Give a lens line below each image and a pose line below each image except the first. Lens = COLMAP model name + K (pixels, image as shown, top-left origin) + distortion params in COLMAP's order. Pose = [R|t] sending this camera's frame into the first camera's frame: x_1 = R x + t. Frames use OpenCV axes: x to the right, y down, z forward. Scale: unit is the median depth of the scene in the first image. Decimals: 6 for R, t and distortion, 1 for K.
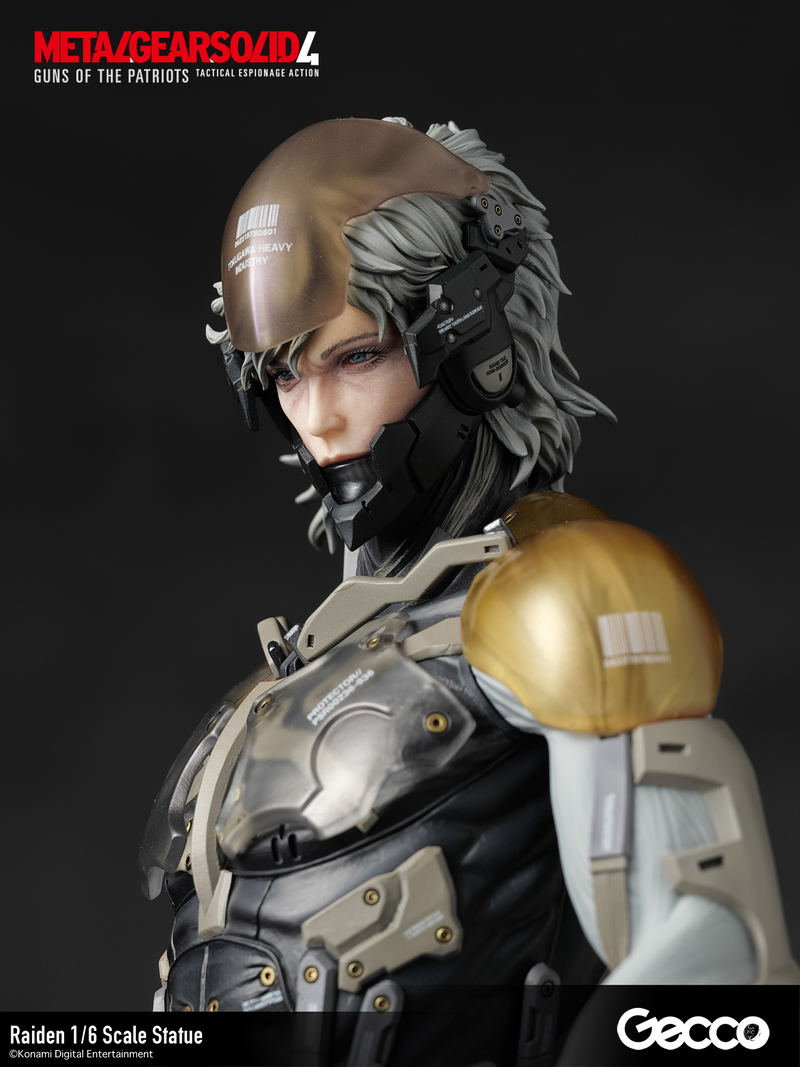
lens RADIAL K [[2342.3, 0, 400.0], [0, 2342.3, 533.5], [0, 0, 1]] dist [-0.009298, 0.204610]
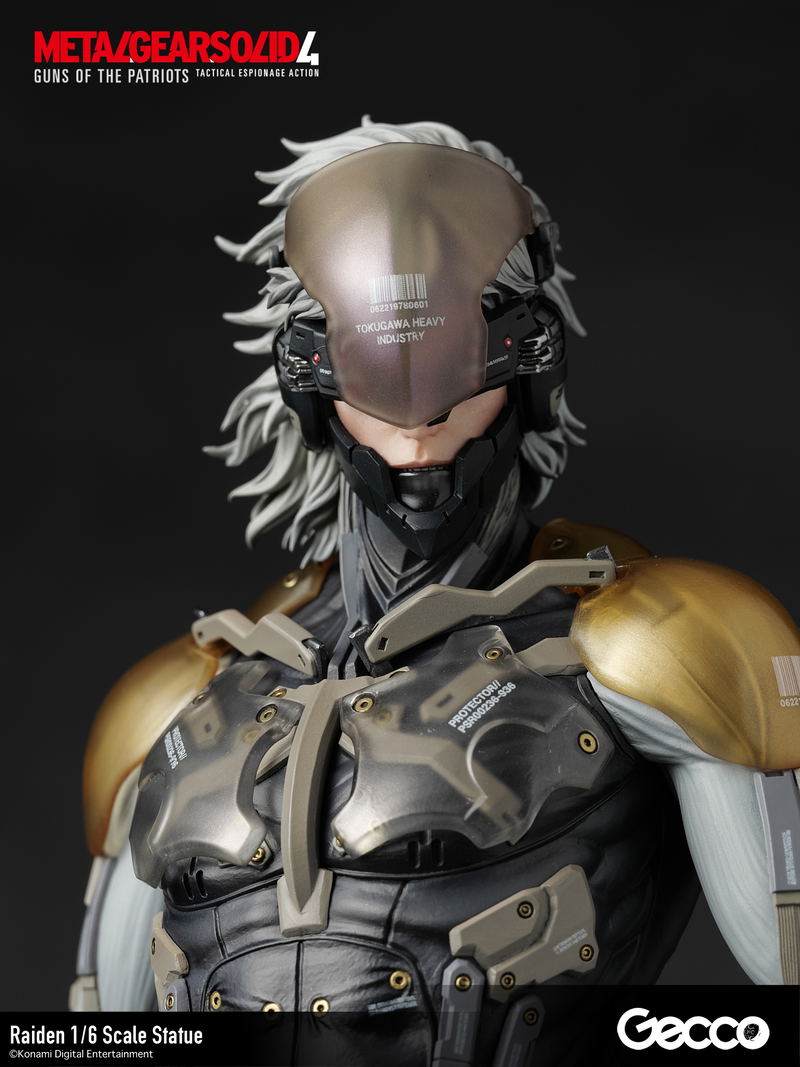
lens RADIAL K [[2342.3, 0, 400.0], [0, 2342.3, 533.5], [0, 0, 1]] dist [-0.009298, 0.204610]
pose [[0.960849, 0.119049, 0.250191, -0.328031], [-0.118062, 0.992824, -0.019005, 0.020239], [-0.250659, -0.011278, 0.968010, 0.043270]]
